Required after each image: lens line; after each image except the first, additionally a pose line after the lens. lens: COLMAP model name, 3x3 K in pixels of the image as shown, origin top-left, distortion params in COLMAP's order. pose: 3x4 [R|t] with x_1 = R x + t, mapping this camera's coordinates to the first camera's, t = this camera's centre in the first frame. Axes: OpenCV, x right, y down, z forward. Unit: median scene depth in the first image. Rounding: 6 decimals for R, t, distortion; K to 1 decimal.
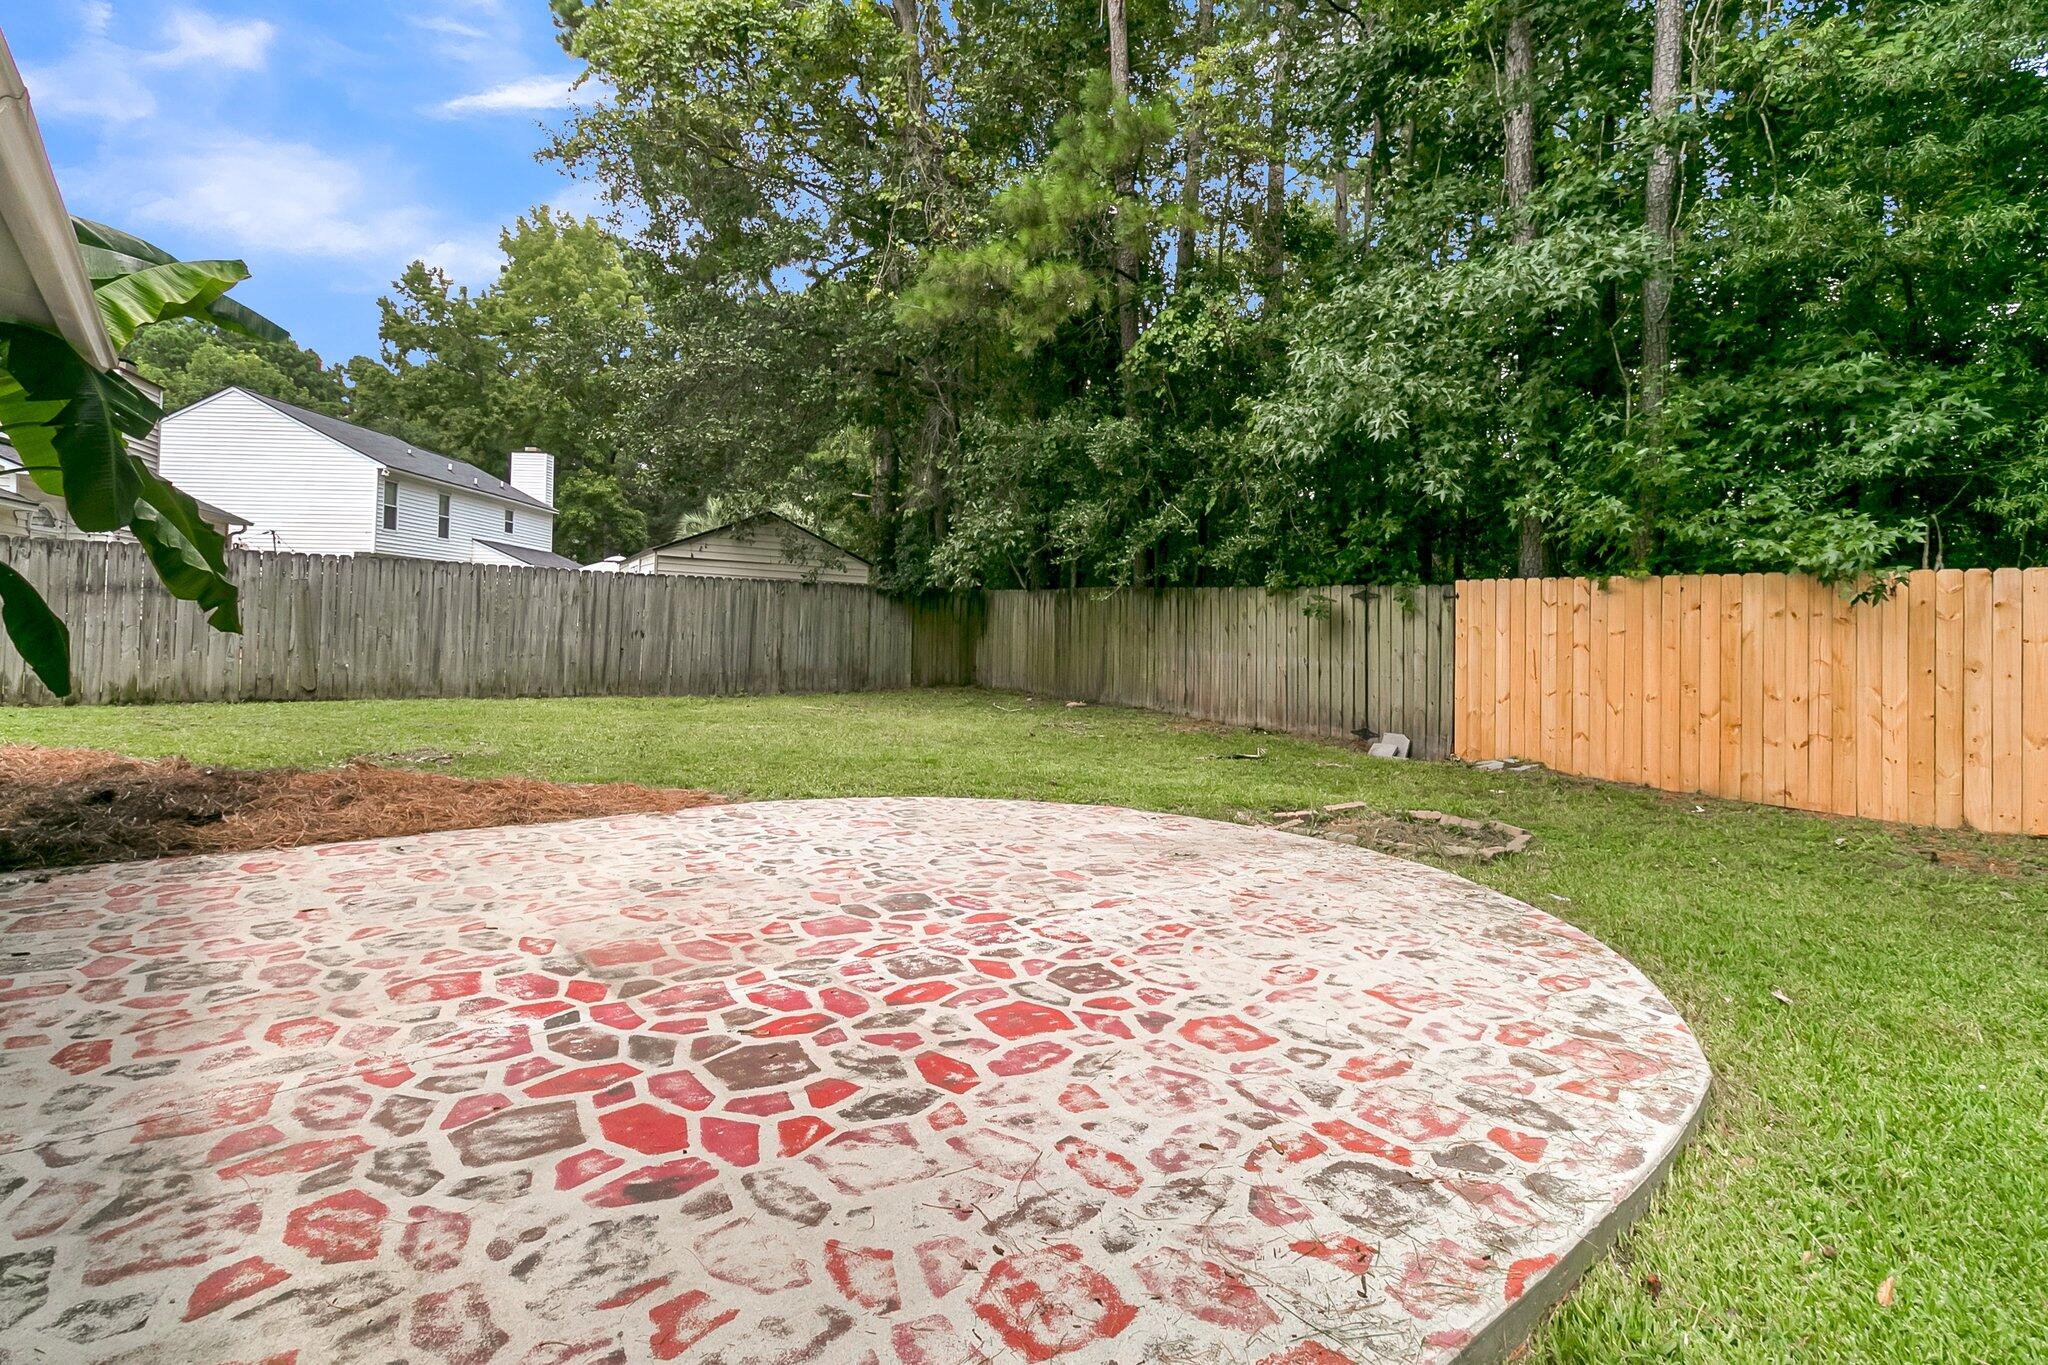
lens RADIAL K [[976.5, 0, 1063.4], [0, 976.5, 610.9], [0, 0, 1]] dist [-0.000521, 0.000477]
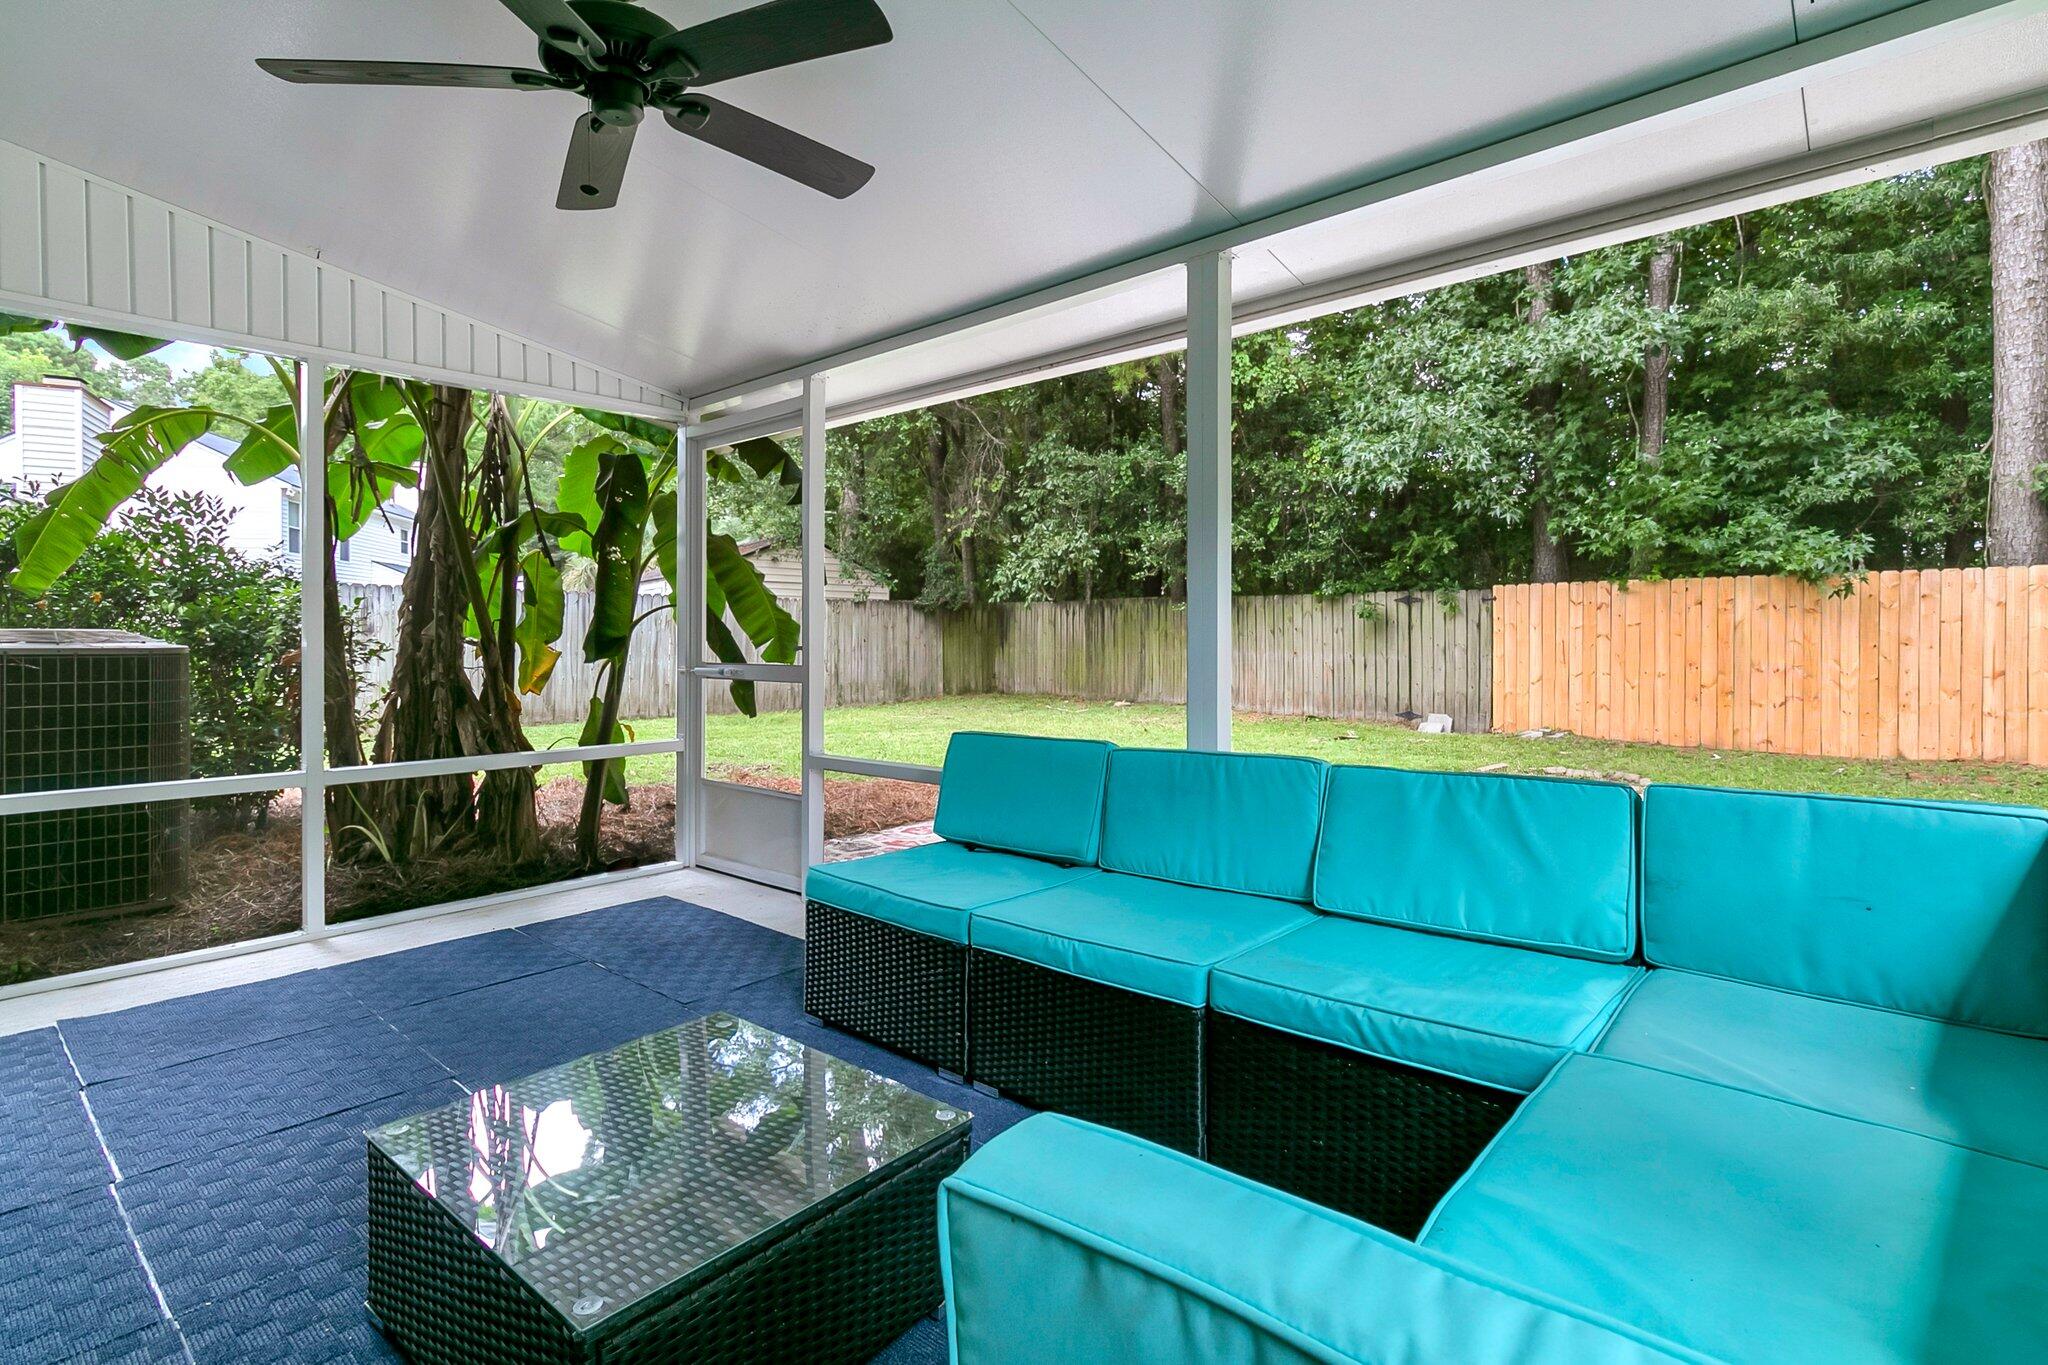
lens RADIAL K [[988.1, 0, 1026.8], [0, 988.1, 651.0], [0, 0, 1]] dist [0.003008, 0.000139]
pose [[0.984658, -0.034752, 0.171000, -0.441705], [0.028869, 0.998907, 0.036767, -0.013853], [-0.172091, -0.031266, 0.984585, -0.135016]]
